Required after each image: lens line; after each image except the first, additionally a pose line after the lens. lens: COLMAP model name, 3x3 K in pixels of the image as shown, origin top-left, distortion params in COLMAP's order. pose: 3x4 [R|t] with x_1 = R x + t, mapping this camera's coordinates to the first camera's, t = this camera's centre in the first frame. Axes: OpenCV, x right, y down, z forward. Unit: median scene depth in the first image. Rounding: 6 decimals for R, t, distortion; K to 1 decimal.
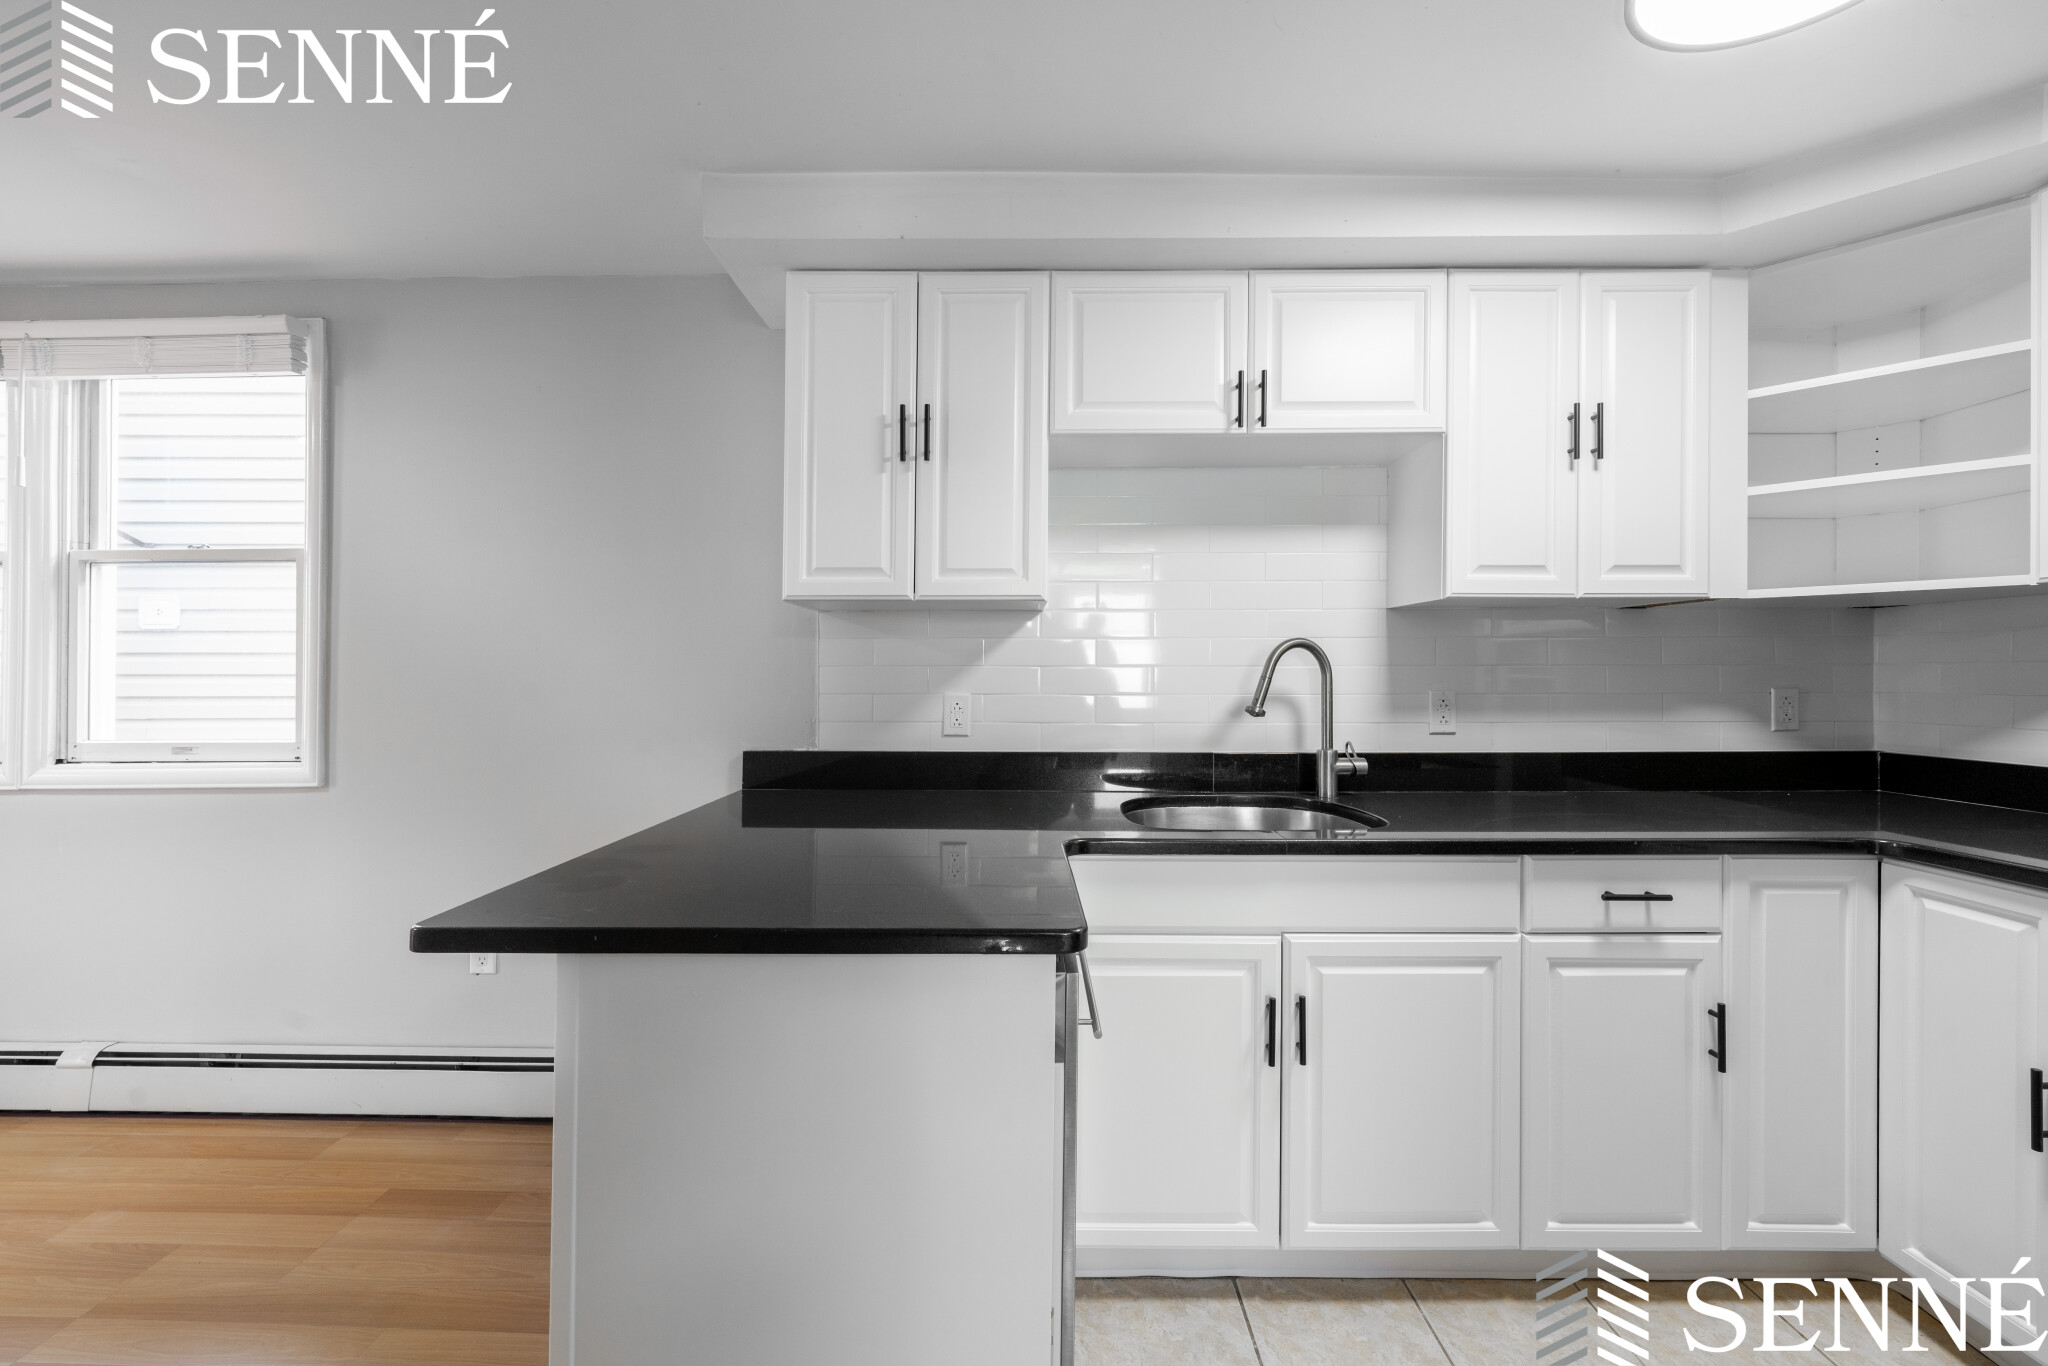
lens RADIAL K [[809.9, 0, 1013.2], [0, 809.9, 675.5], [0, 0, 1]] dist [0.001100, 0.000984]
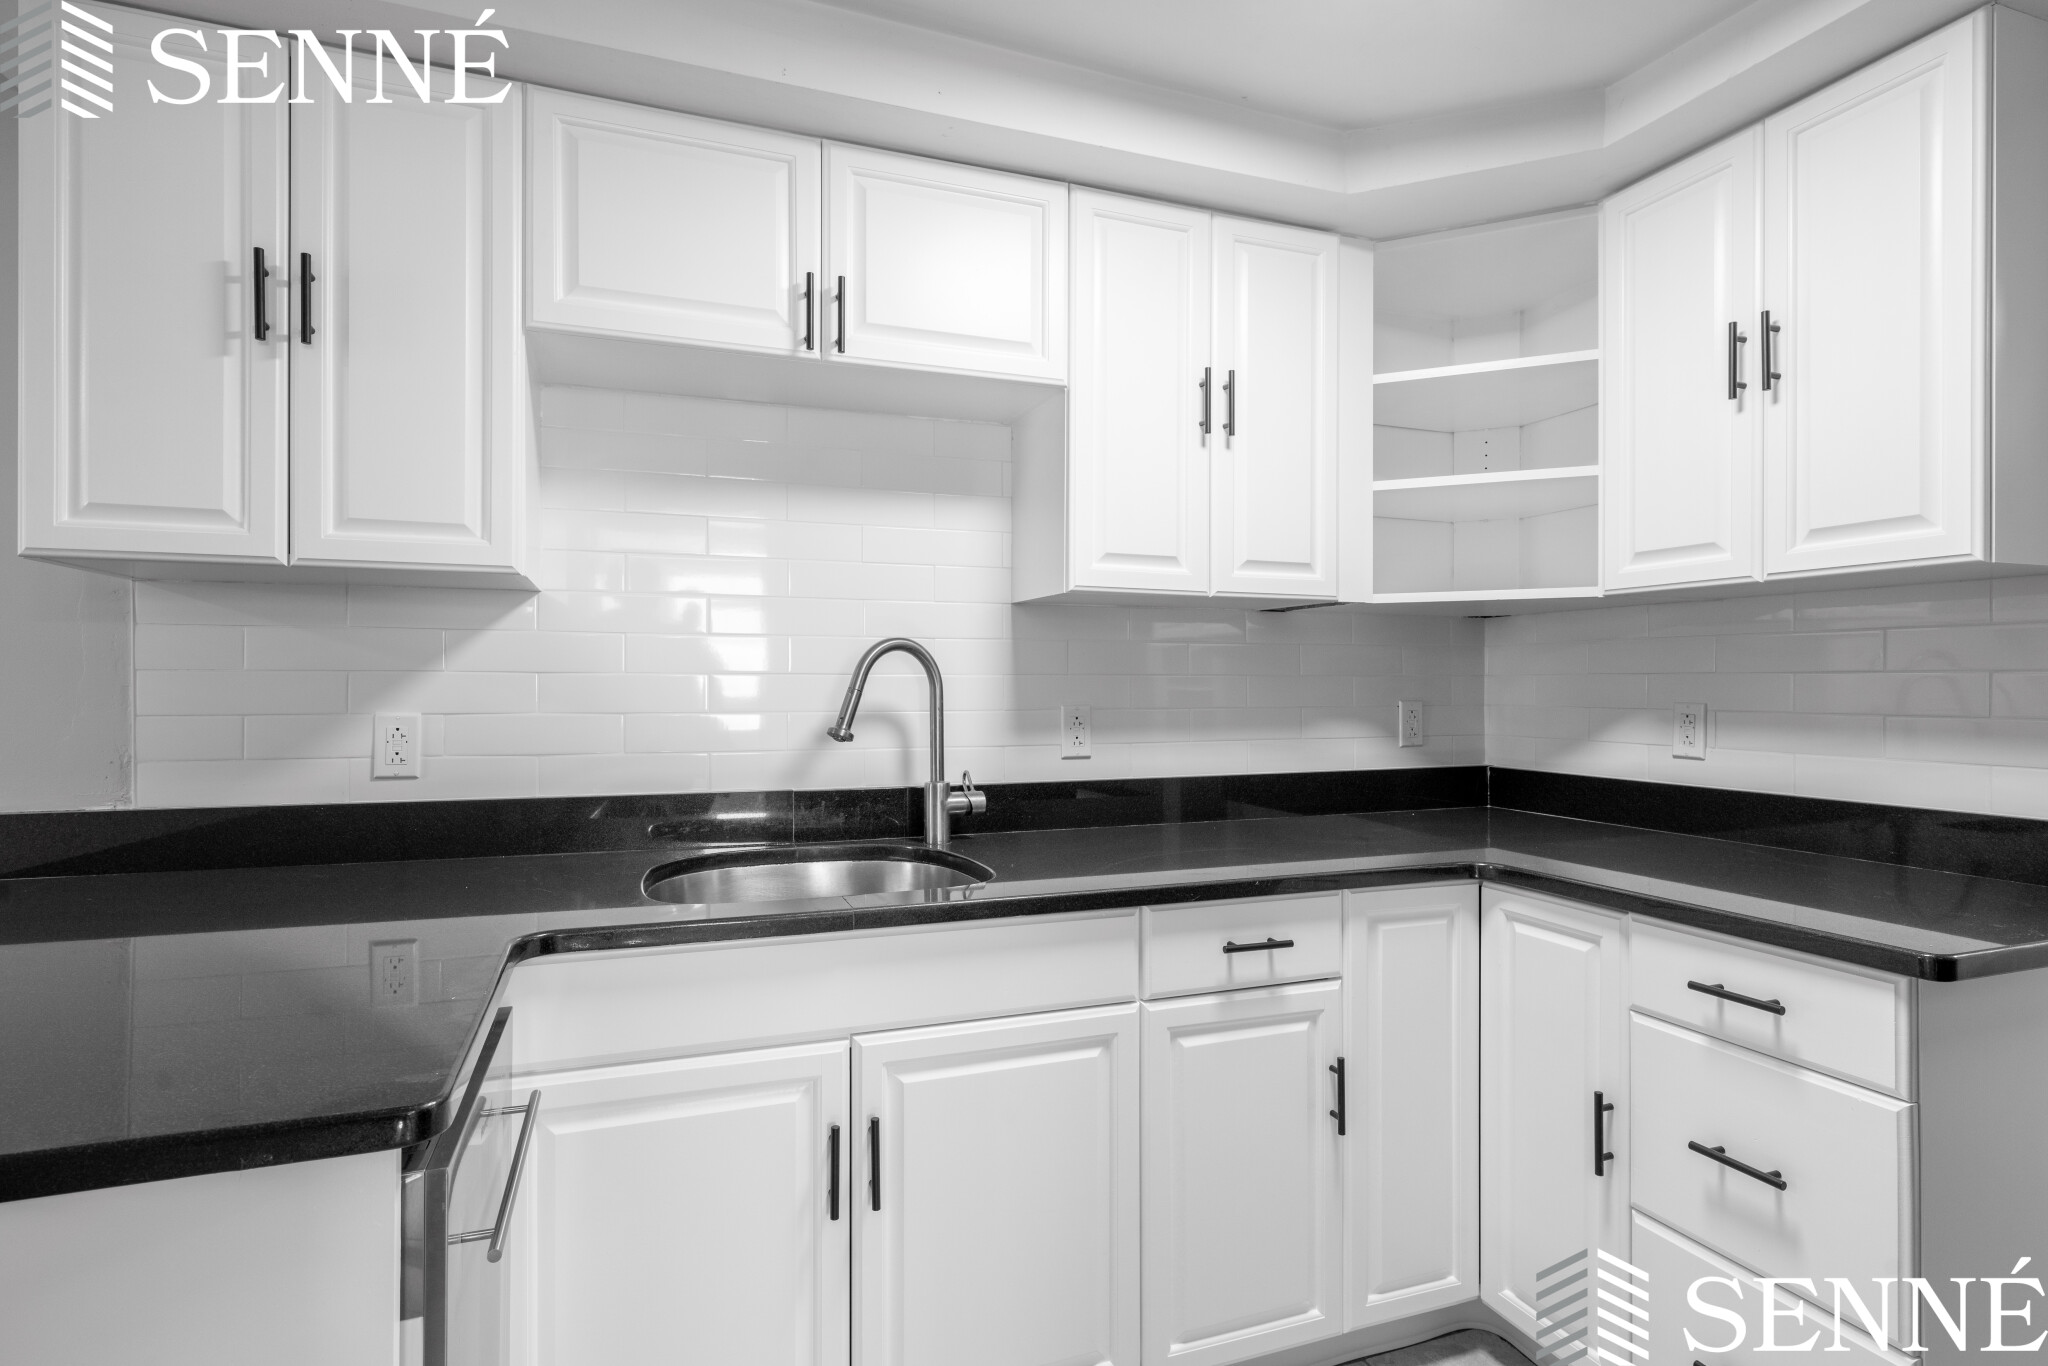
lens RADIAL K [[1013.0, 0, 1007.5], [0, 1013.0, 681.6], [0, 0, 1]] dist [0.011951, -0.000419]
pose [[0.939450, 0.003345, 0.342669, 0.131075], [-0.002532, 0.999993, -0.002818, -0.002690], [-0.342676, 0.001779, 0.939452, 0.070473]]
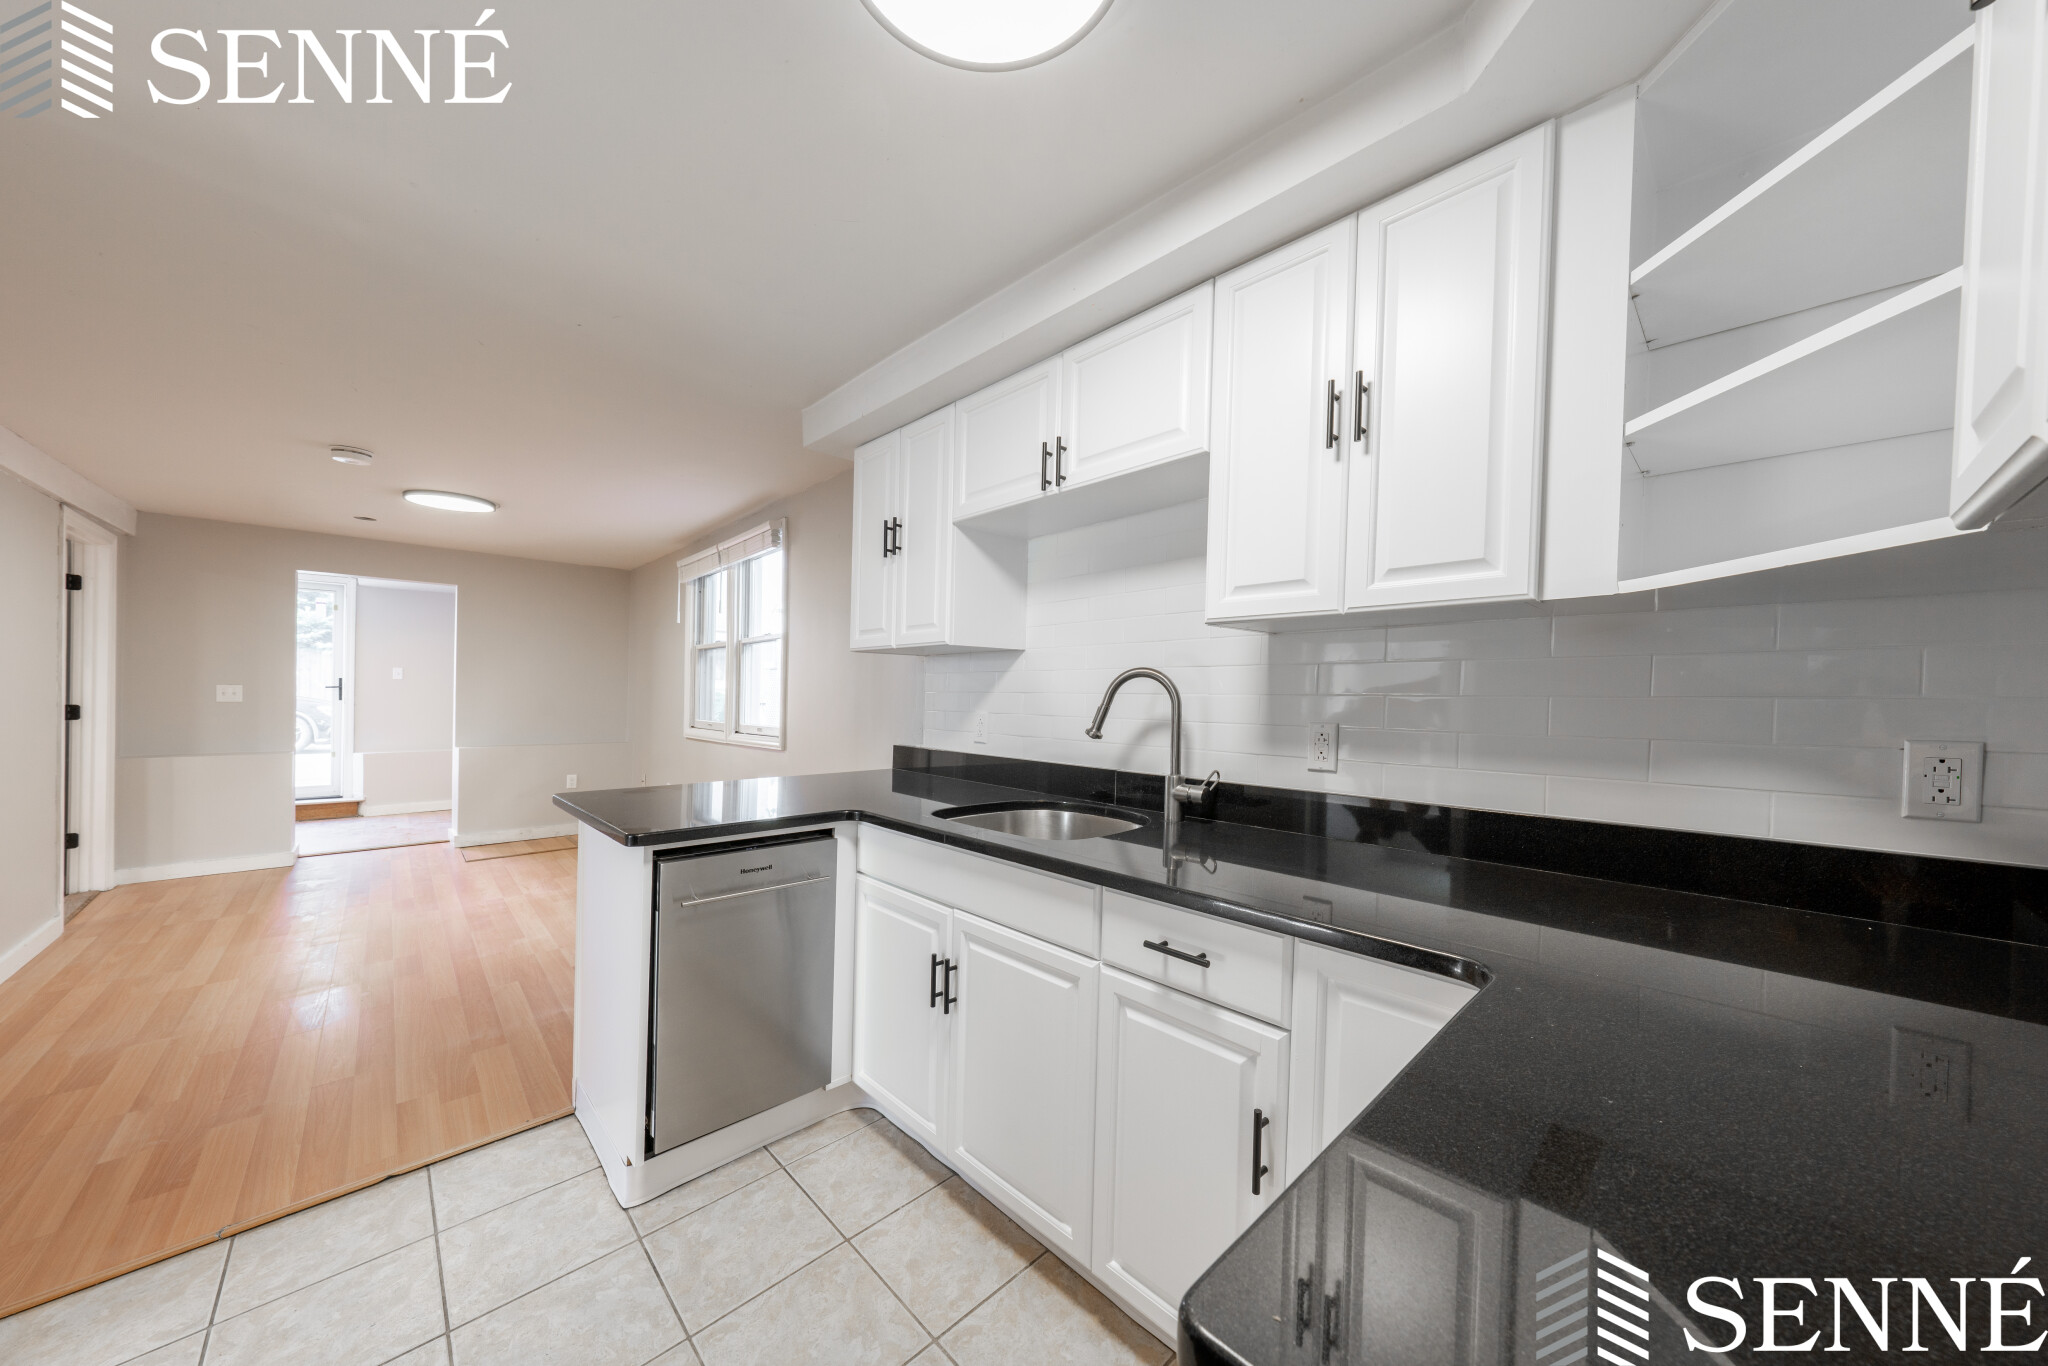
lens RADIAL K [[685.3, 0, 1033.5], [0, 685.3, 698.9], [0, 0, 1]] dist [-0.003397, -0.000374]
pose [[0.707018, 0.012821, -0.707079, 0.972523], [-0.010445, 0.999916, 0.007687, -0.011202], [0.707118, 0.001951, 0.707093, 0.286030]]
